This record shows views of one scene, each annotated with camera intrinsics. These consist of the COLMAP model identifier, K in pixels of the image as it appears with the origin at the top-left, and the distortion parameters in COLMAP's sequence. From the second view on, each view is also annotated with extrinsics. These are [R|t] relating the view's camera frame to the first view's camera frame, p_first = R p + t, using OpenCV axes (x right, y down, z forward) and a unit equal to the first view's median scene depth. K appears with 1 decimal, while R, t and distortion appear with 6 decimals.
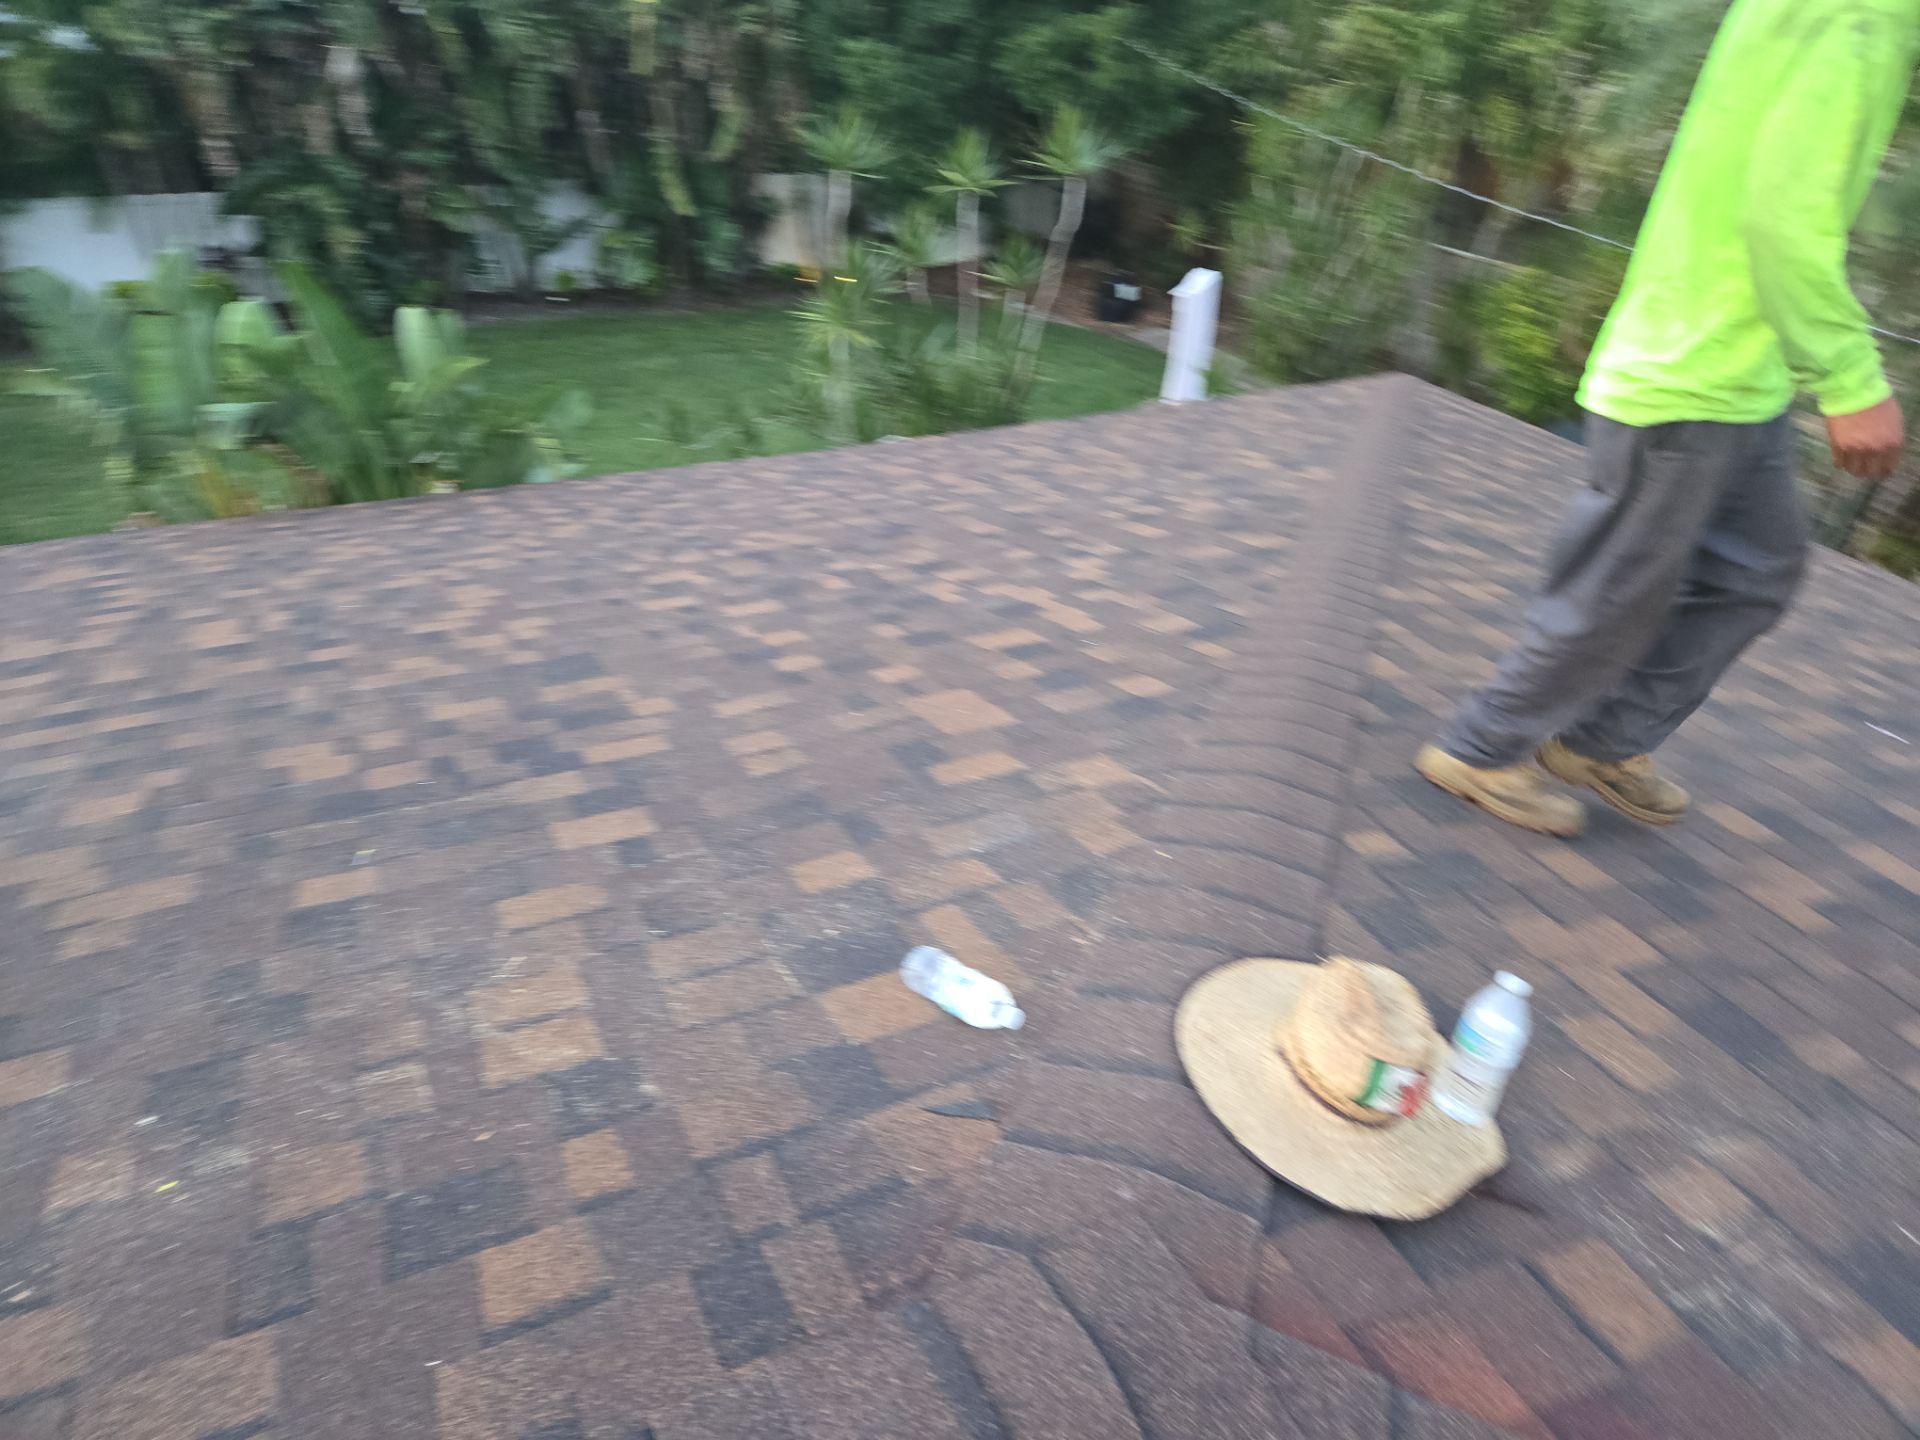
lens RADIAL K [[1276.2, 0, 960.0], [0, 1276.2, 720.0], [0, 0, 1]] dist [0.070337, -0.063046]
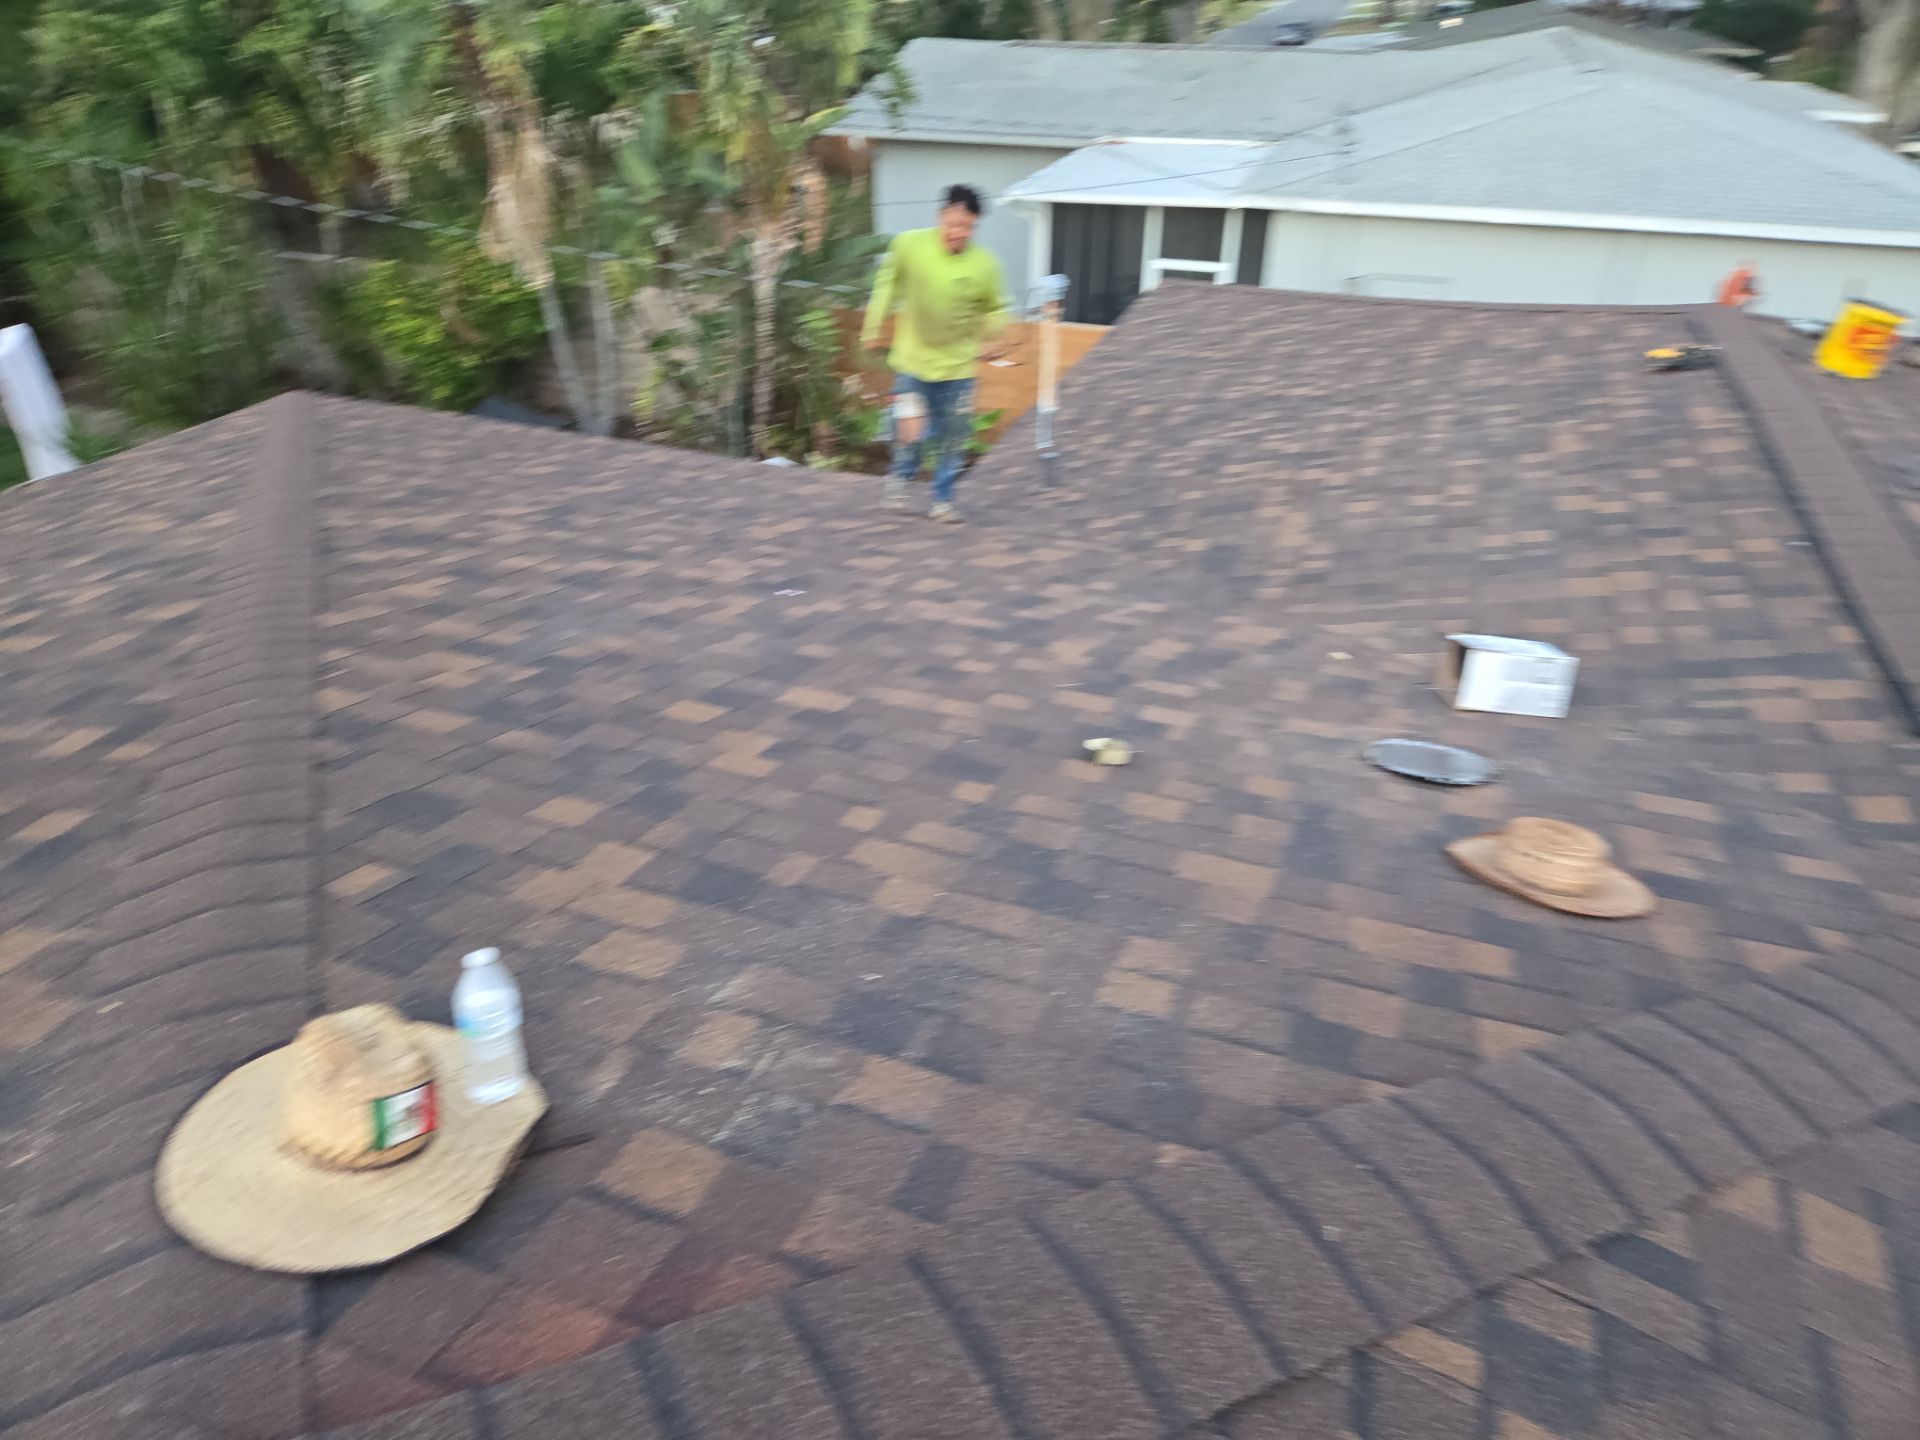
lens RADIAL K [[1276.2, 0, 960.0], [0, 1276.2, 720.0], [0, 0, 1]] dist [0.070337, -0.063046]
pose [[0.713378, -0.383060, 0.586819, 0.098479], [0.380175, 0.914992, 0.135115, 0.021809], [-0.588692, 0.126706, 0.798365, -0.038395]]
